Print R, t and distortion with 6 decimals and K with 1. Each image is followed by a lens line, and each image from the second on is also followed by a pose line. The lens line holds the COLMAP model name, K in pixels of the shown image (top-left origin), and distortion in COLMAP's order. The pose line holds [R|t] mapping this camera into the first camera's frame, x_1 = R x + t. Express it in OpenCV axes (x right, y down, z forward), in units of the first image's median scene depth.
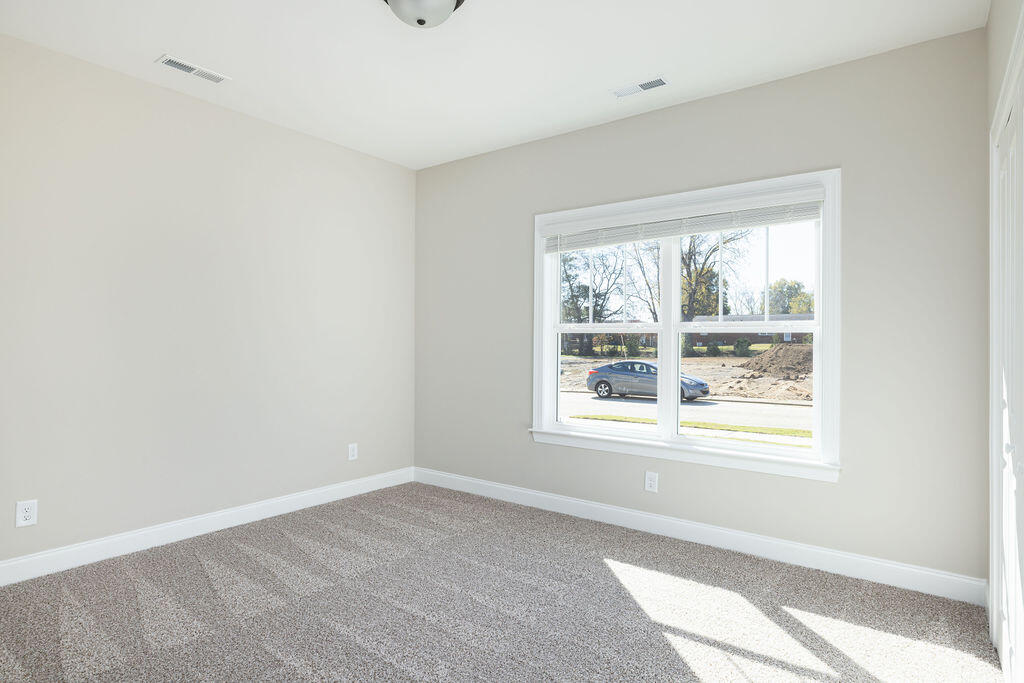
lens RADIAL K [[581.0, 0, 504.8], [0, 581.0, 342.5], [0, 0, 1]] dist [-0.004218, -0.000804]
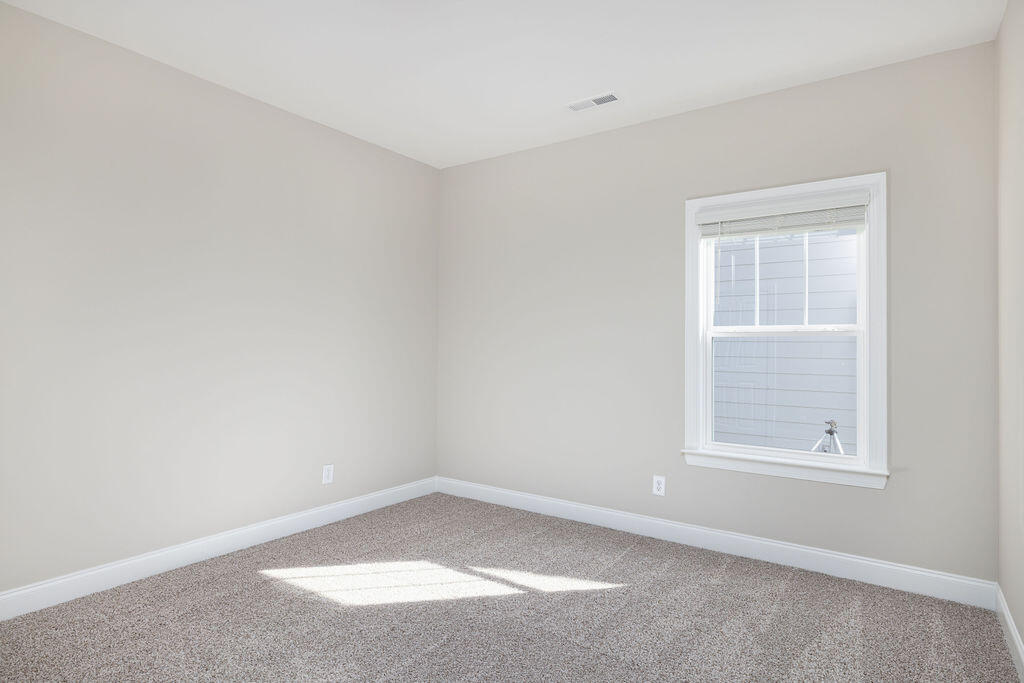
lens RADIAL K [[561.3, 0, 513.7], [0, 561.3, 327.9], [0, 0, 1]] dist [0.000298, 0.000643]
pose [[0.999146, 0.003573, 0.041155, -0.096196], [-0.002229, 0.999465, -0.032644, -0.000917], [-0.041250, 0.032525, 0.998619, 0.074468]]
